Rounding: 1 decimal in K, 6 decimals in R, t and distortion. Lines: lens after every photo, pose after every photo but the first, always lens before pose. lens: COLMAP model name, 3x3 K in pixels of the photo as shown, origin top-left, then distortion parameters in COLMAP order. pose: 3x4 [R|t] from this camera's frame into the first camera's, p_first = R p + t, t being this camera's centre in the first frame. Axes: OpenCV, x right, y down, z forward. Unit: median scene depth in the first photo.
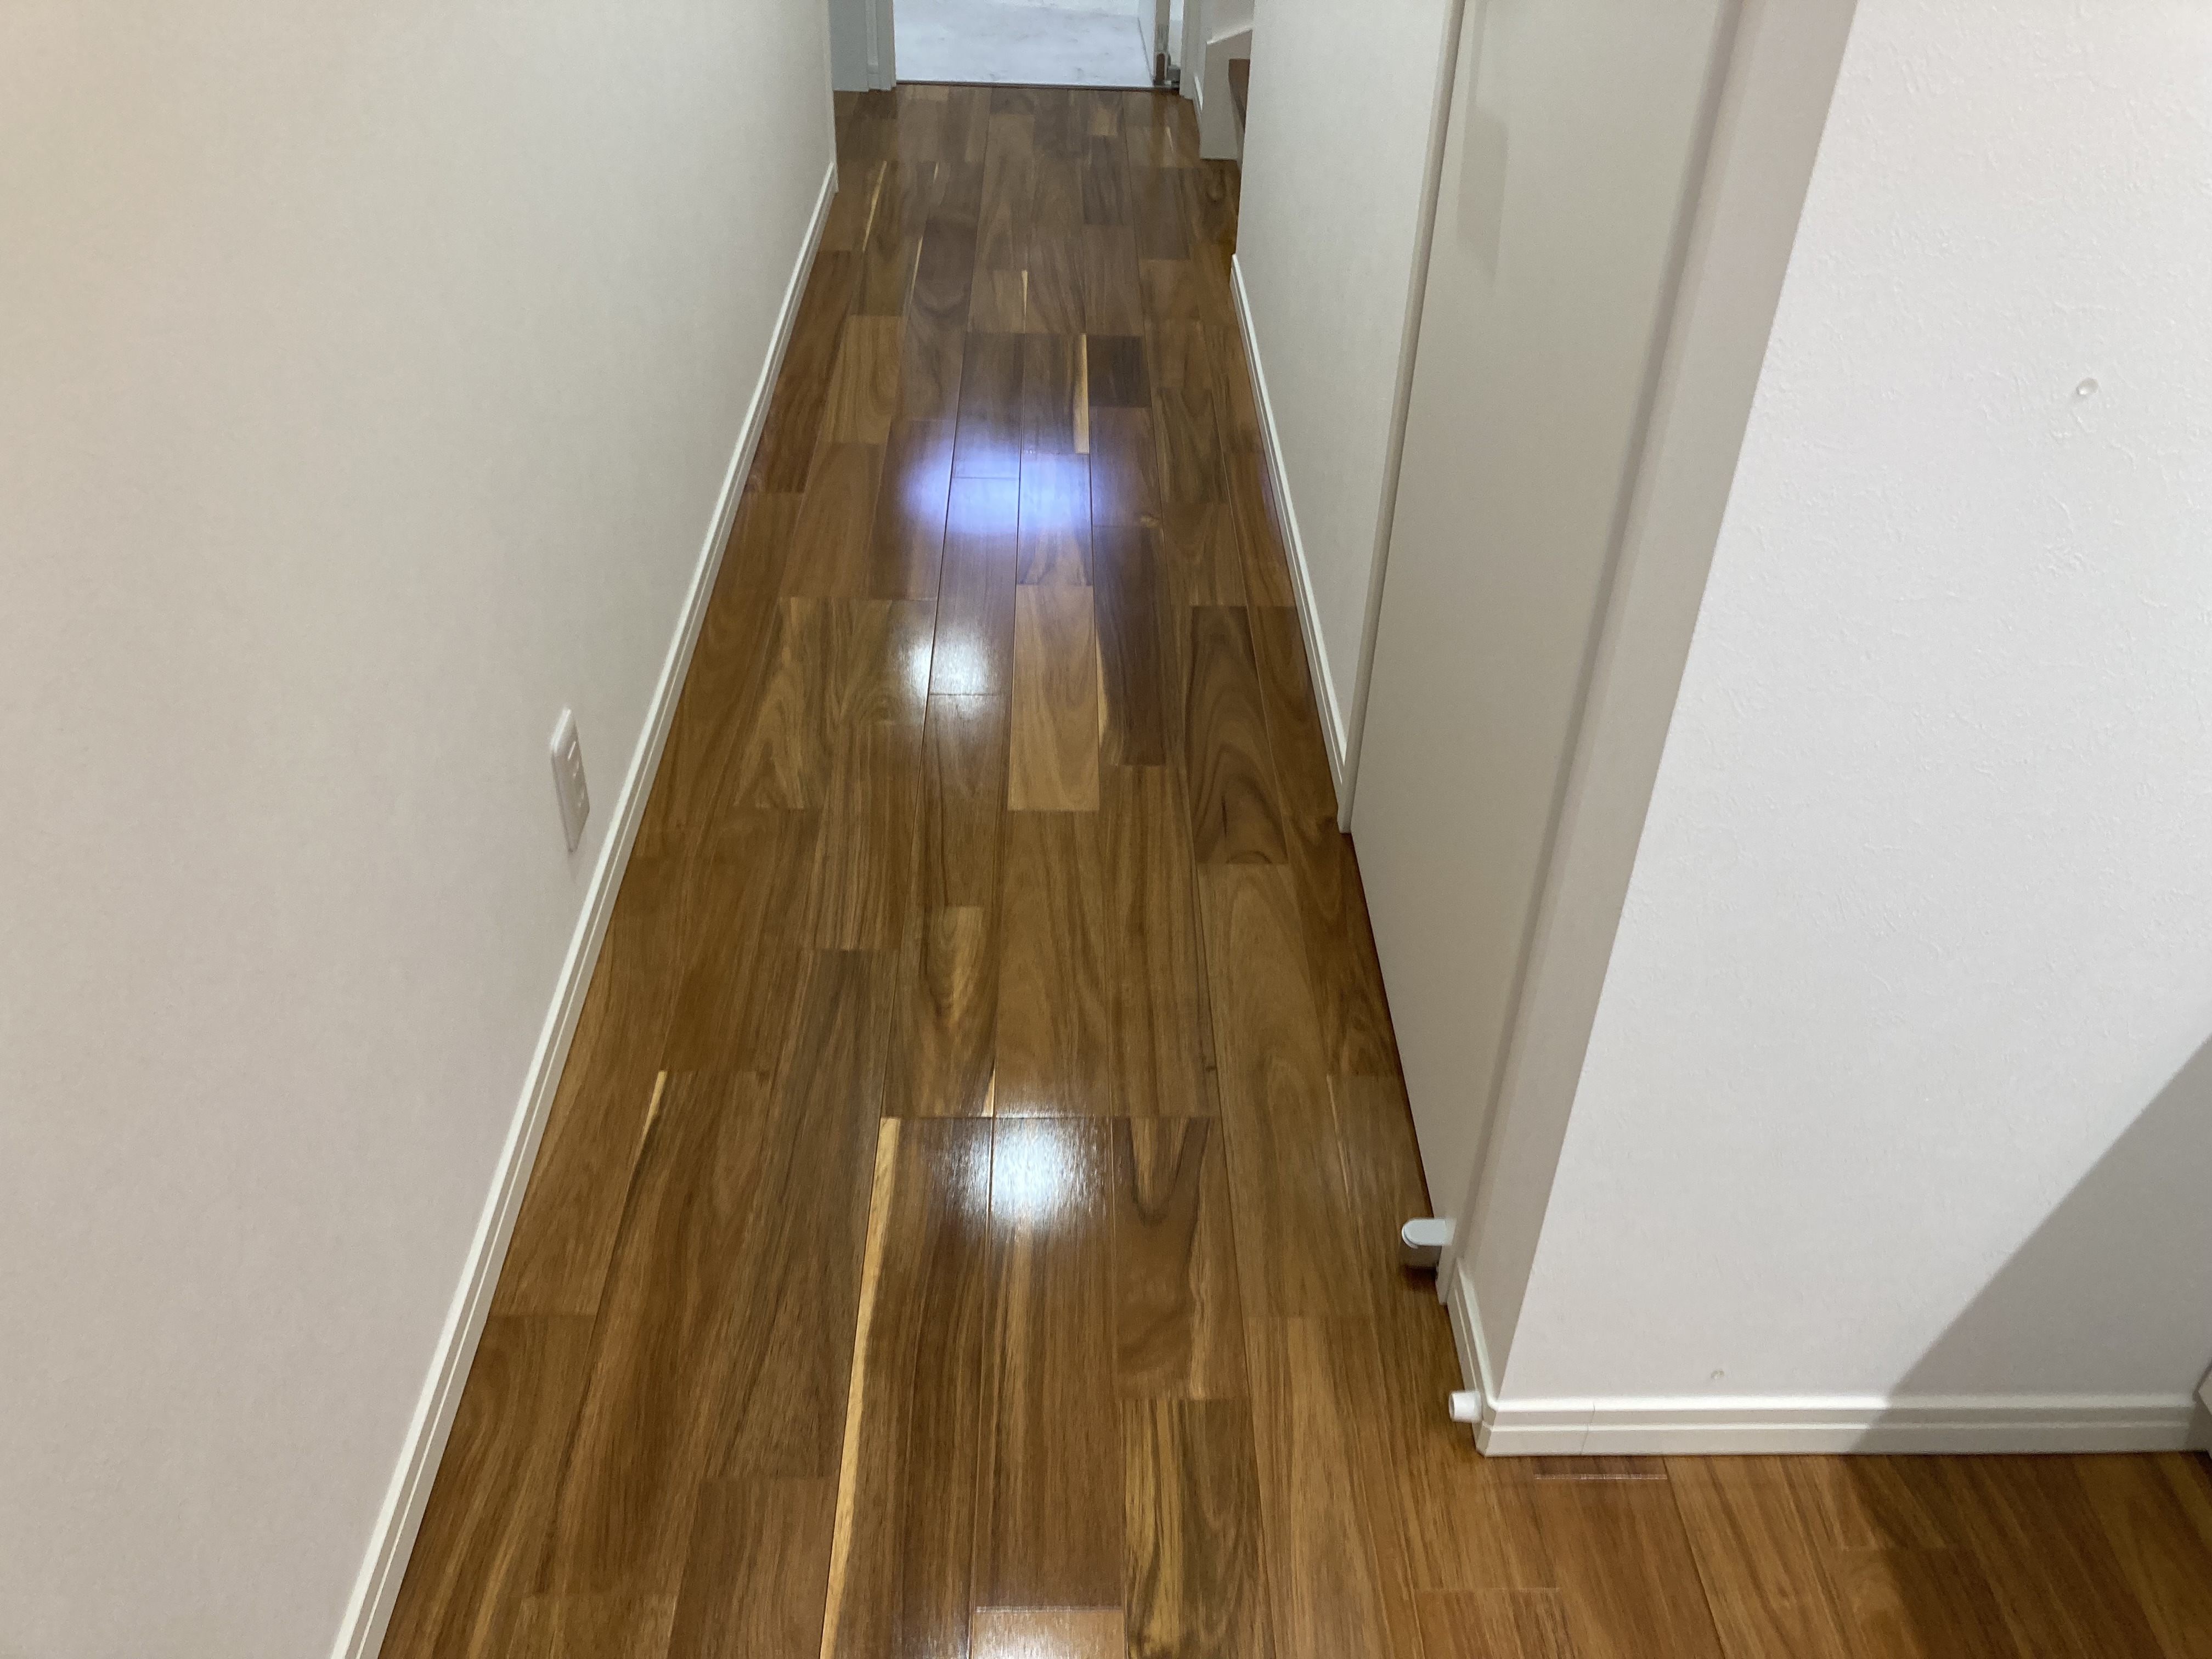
lens RADIAL K [[1827.4, 0, 1137.5], [0, 1827.4, 819.2], [0, 0, 1]] dist [0.012781, 0.003854]
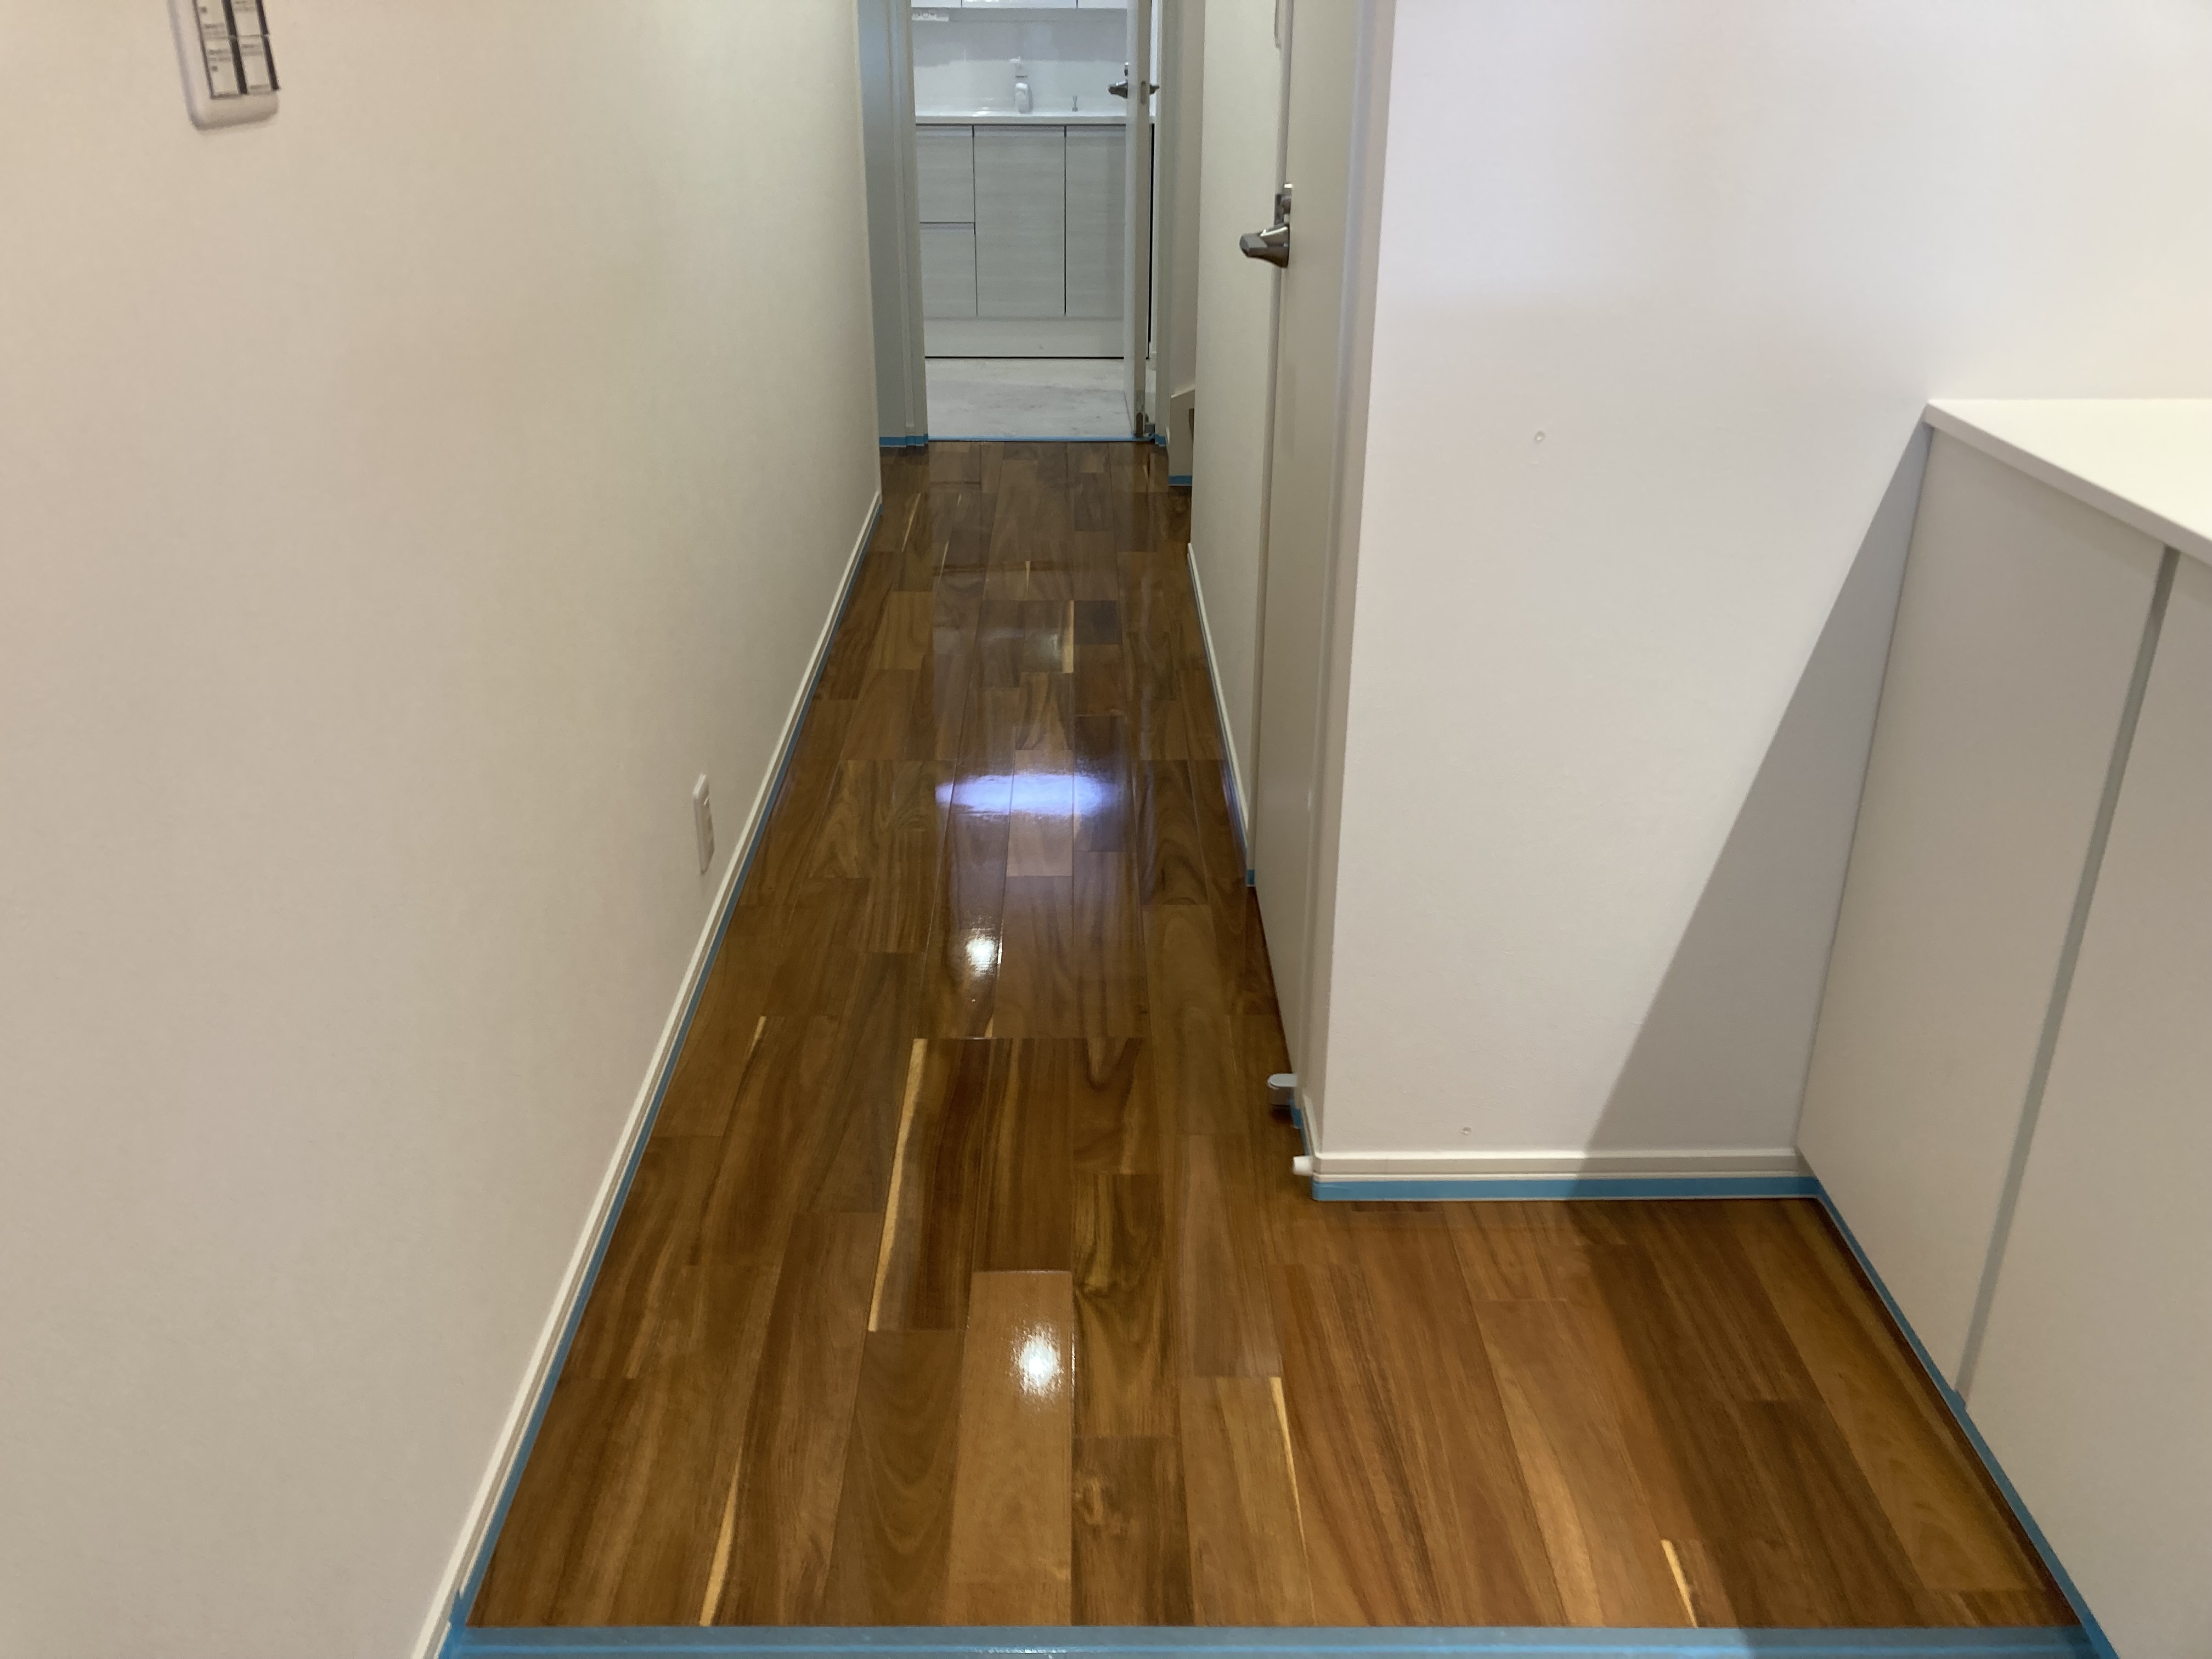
lens RADIAL K [[1806.7, 0, 1106.0], [0, 1806.7, 829.5], [0, 0, 1]] dist [0.035870, -0.064950]
pose [[0.999233, -0.023577, -0.031254, 0.064881], [0.016919, 0.979983, -0.198360, 0.311767], [0.035305, 0.197679, 0.979631, -0.461072]]
